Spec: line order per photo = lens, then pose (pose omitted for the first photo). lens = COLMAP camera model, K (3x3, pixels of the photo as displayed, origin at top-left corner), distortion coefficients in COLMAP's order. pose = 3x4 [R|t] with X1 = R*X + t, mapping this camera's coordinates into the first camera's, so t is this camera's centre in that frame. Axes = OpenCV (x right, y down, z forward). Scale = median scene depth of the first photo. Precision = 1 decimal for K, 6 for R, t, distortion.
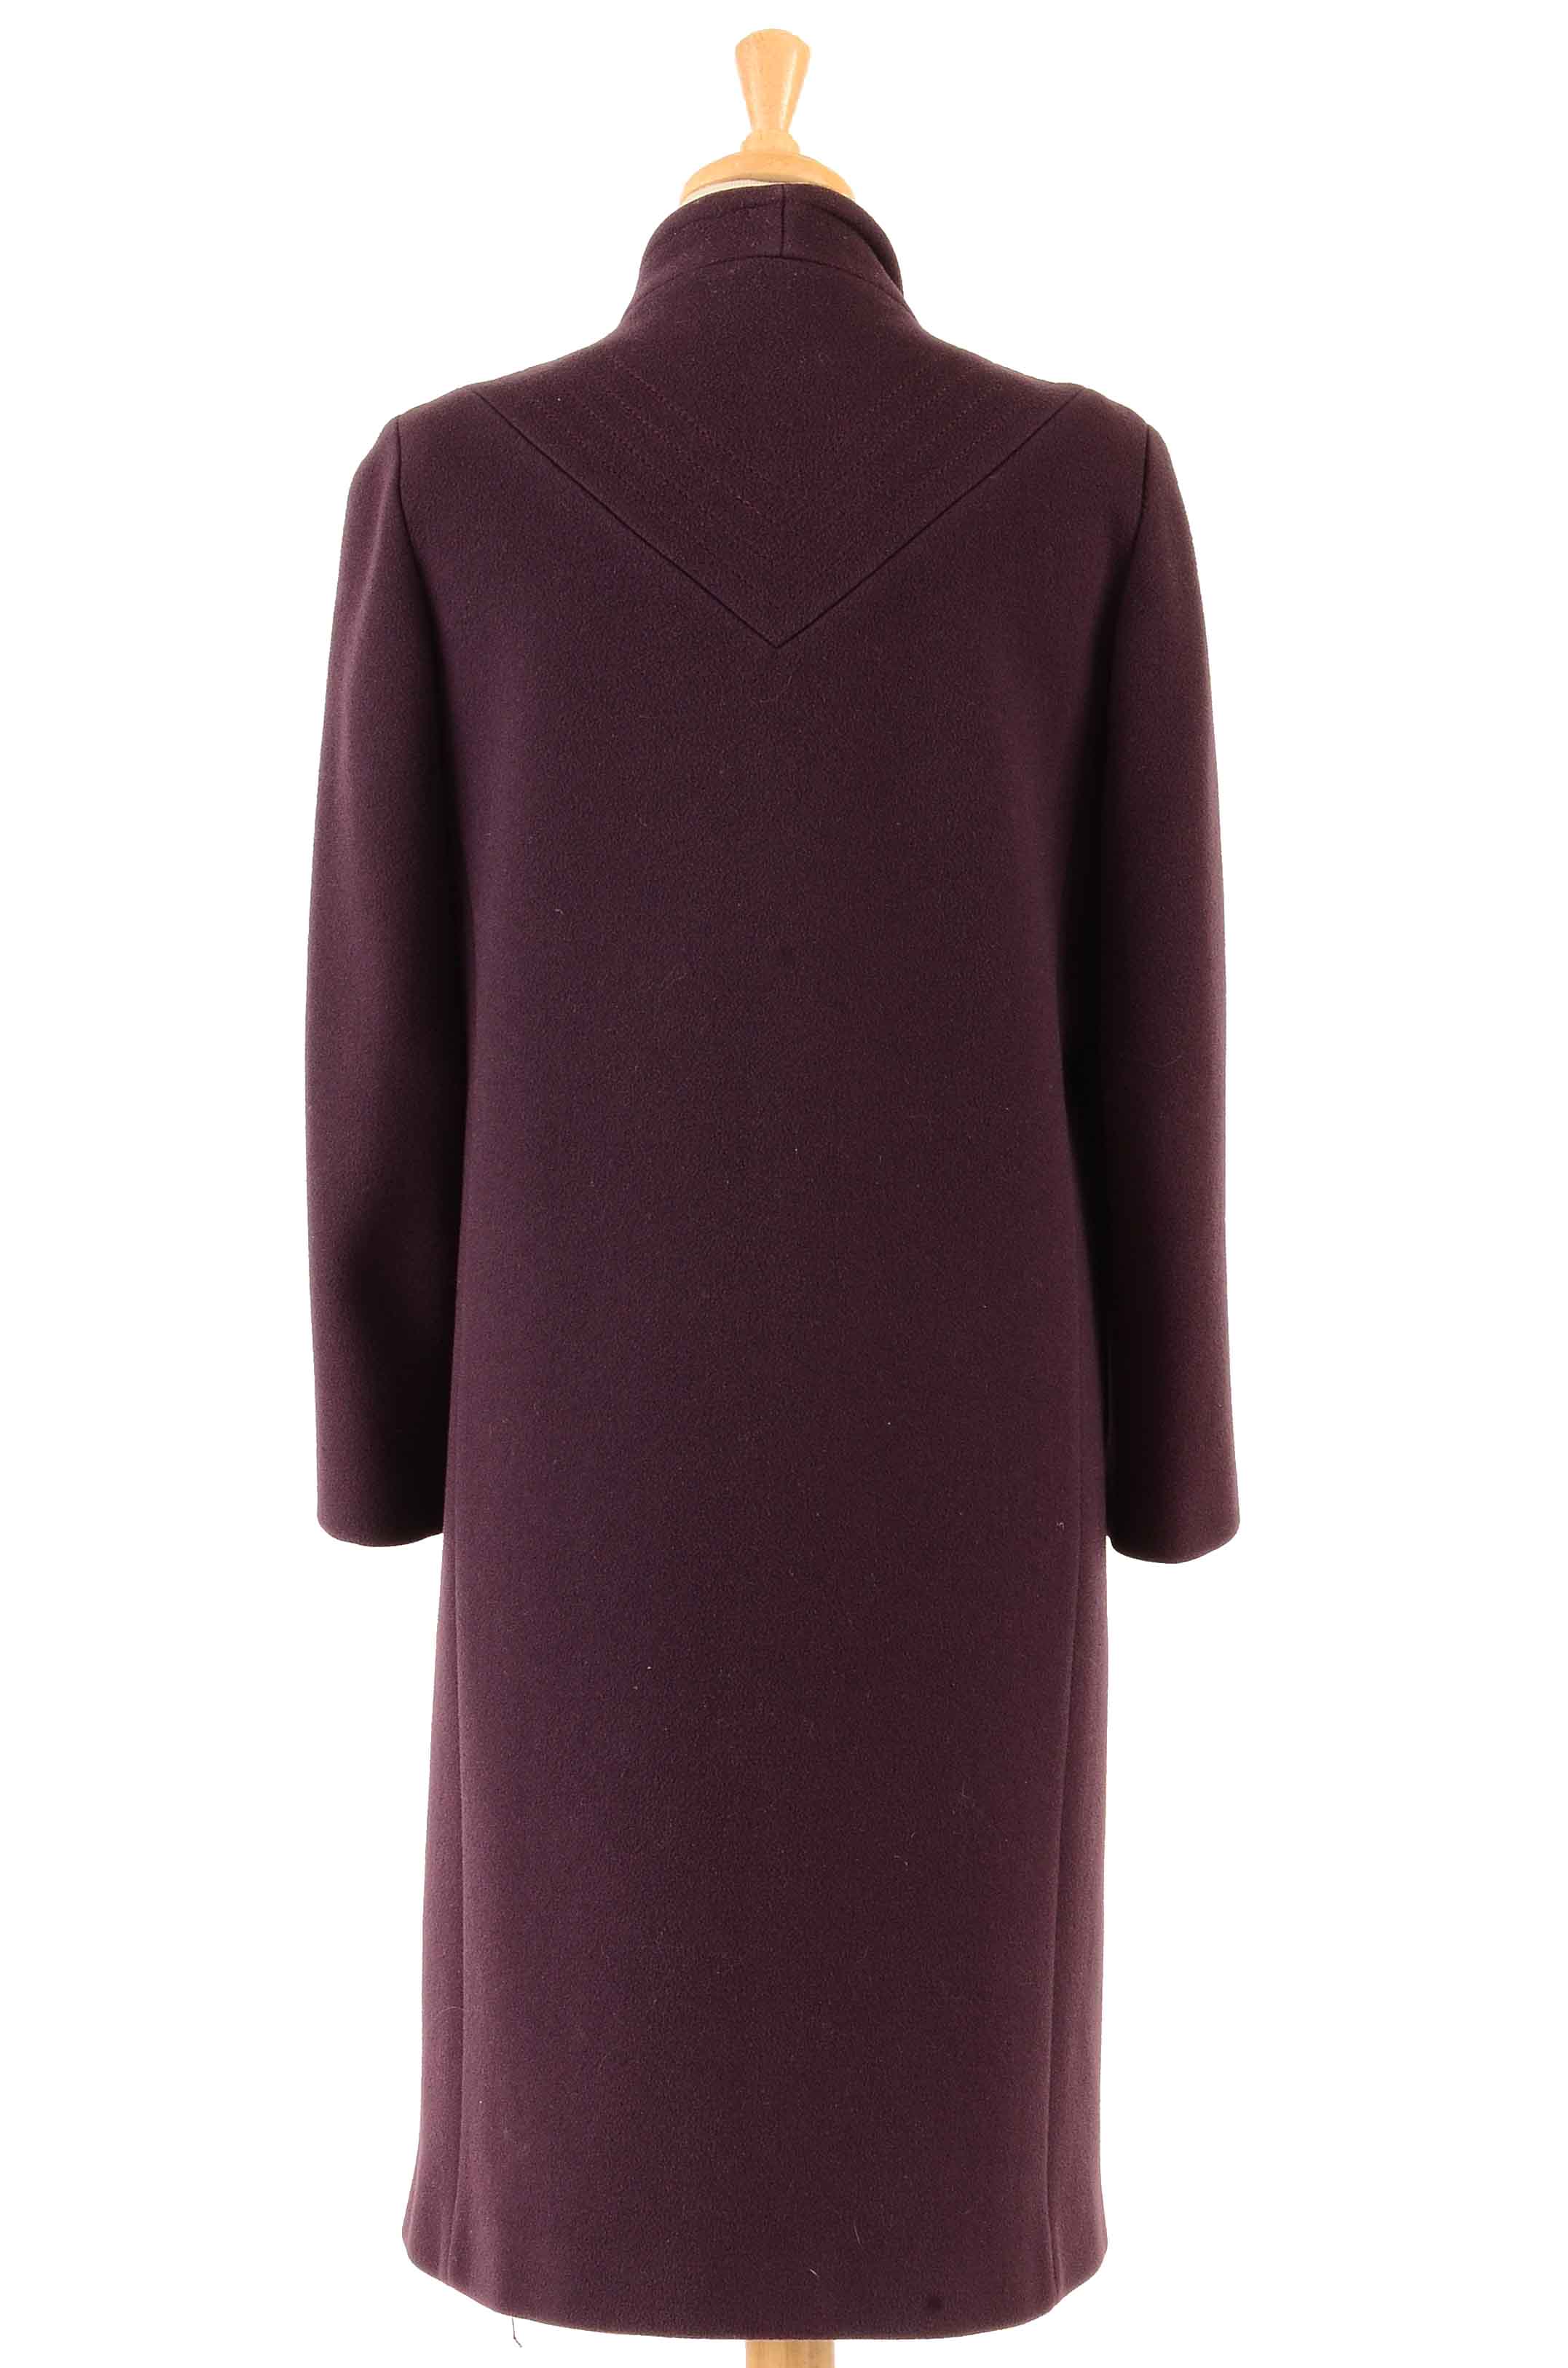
lens RADIAL K [[6041.9, 0, 784.0], [0, 6041.9, 1184.0], [0, 0, 1]] dist [0.123946, -0.199201]
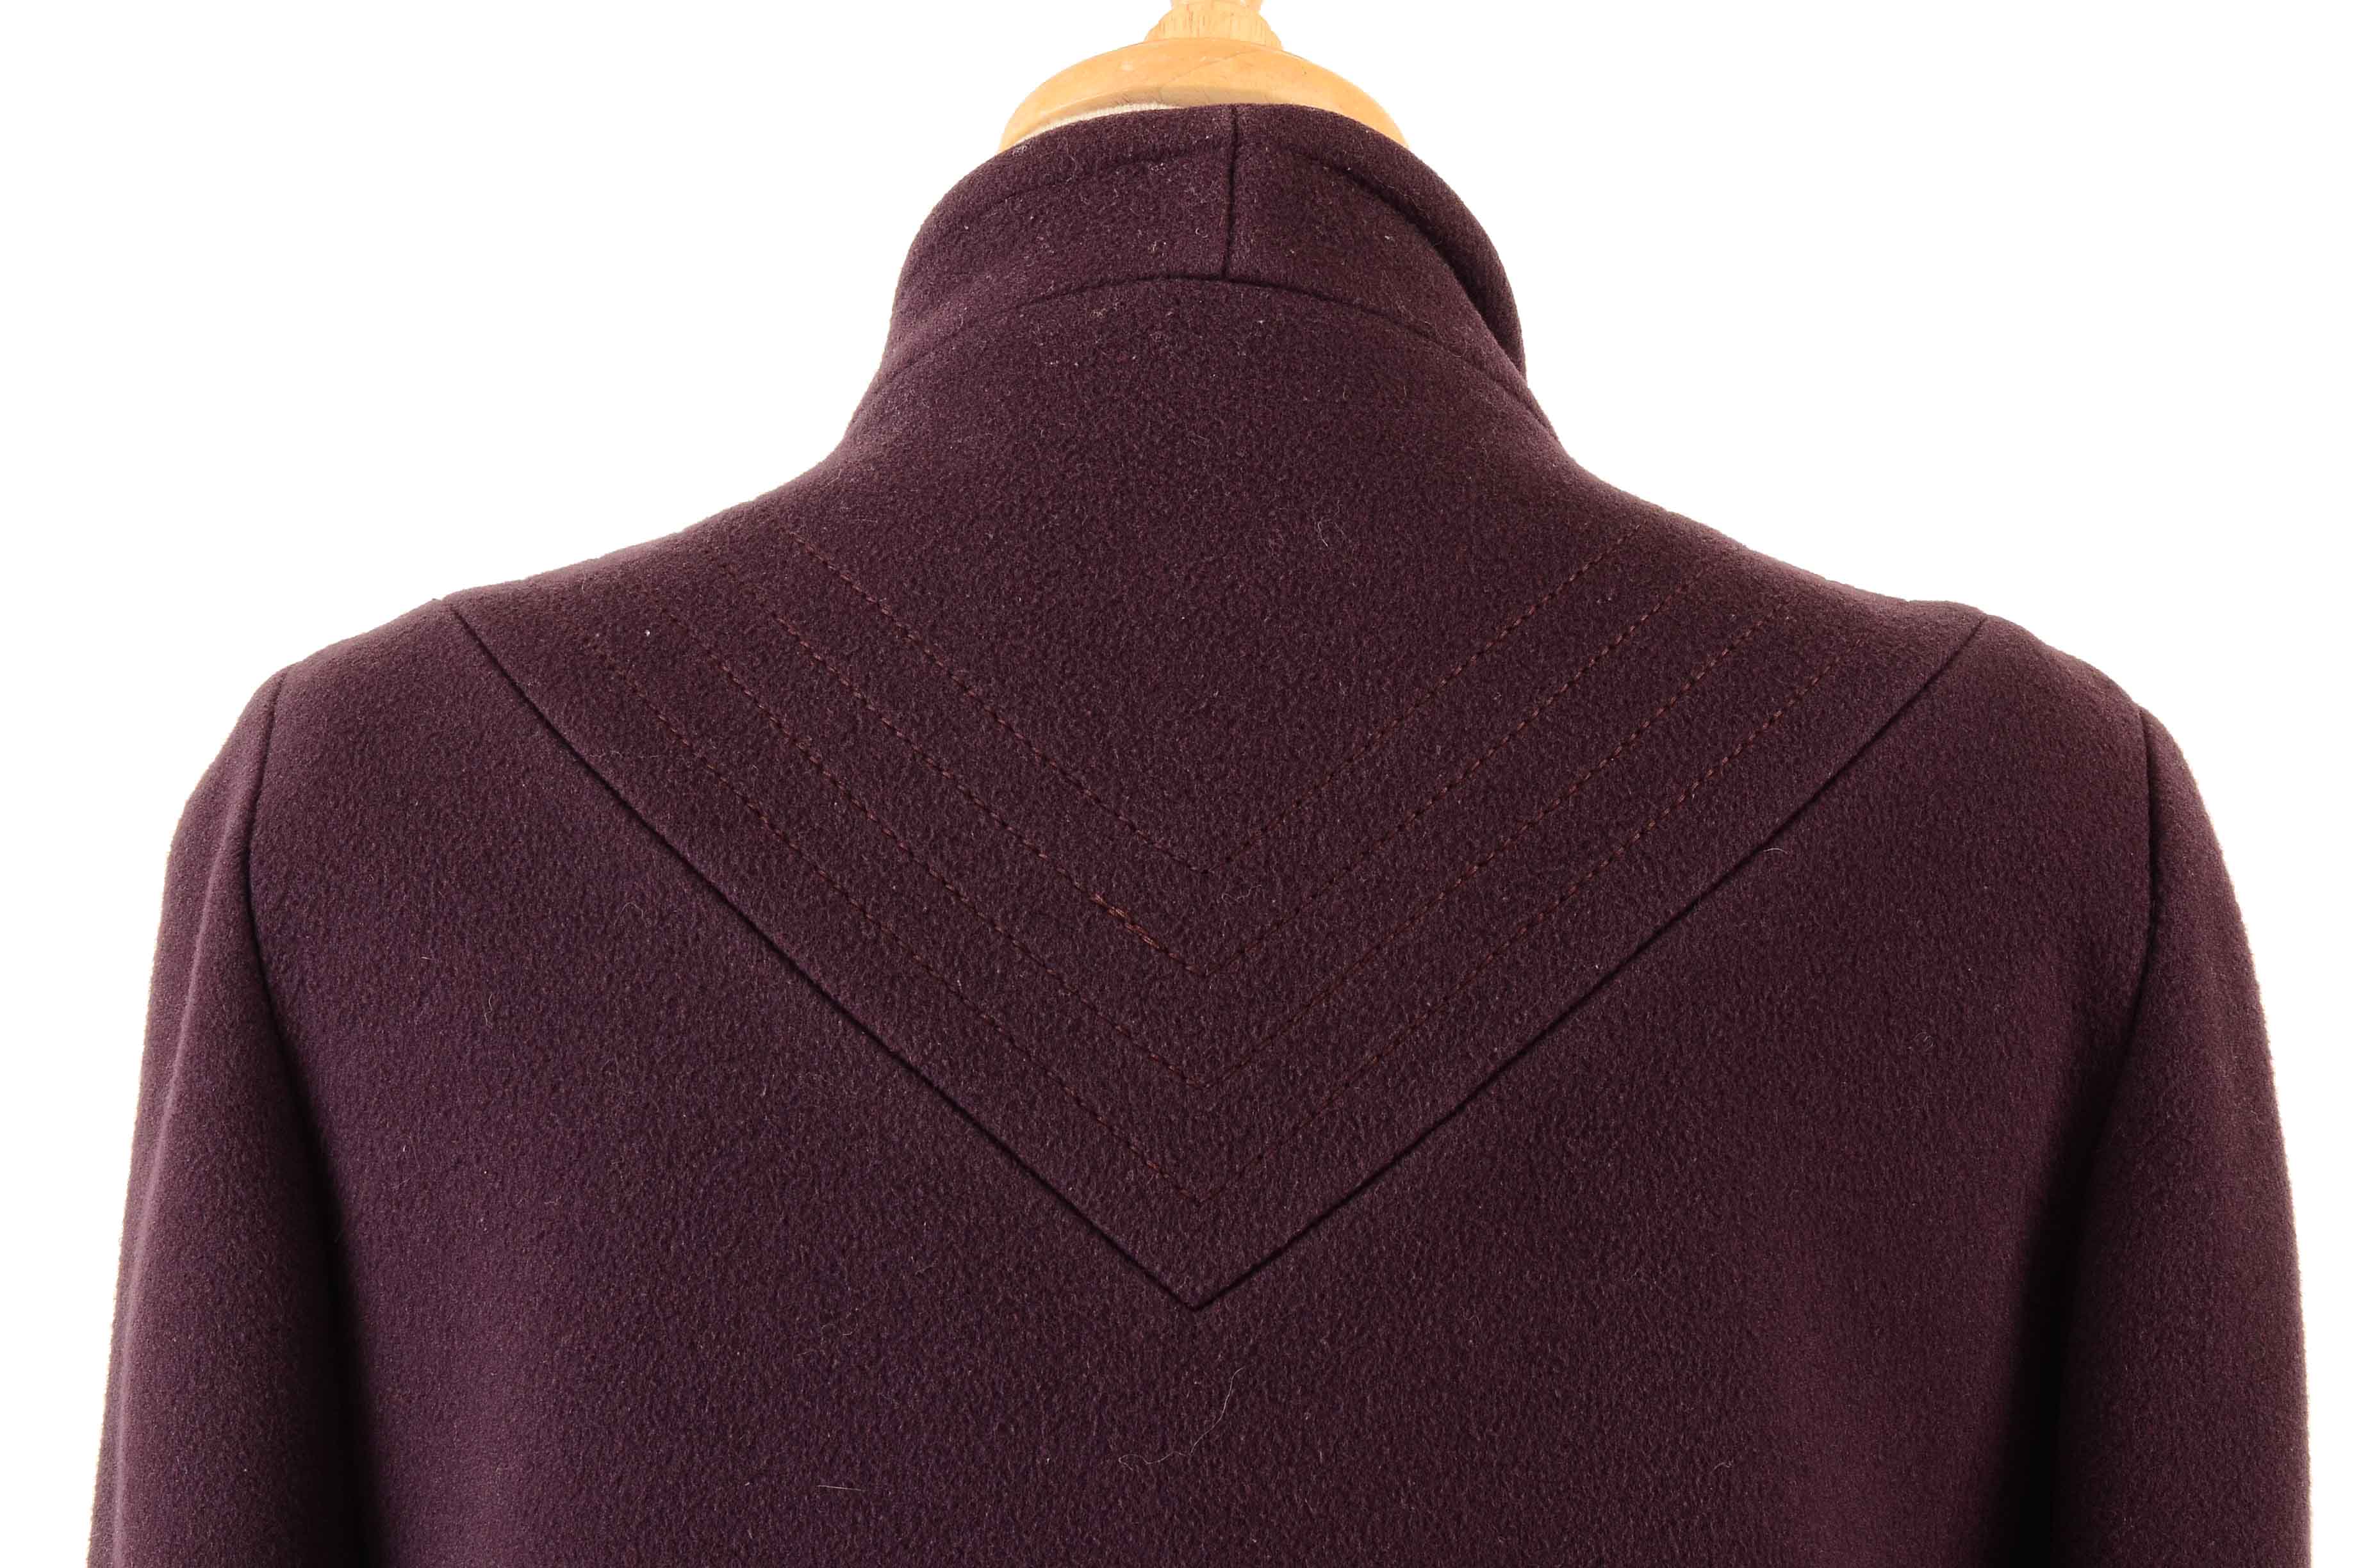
lens RADIAL K [[4229.0, 0, 1184.0], [0, 4229.0, 784.0], [0, 0, 1]] dist [0.017404, -0.006512]
pose [[0.999434, 0.011119, -0.031759, 0.005904], [-0.013694, 0.996534, -0.082051, -0.097322], [0.030737, 0.082439, 0.996122, 0.725885]]
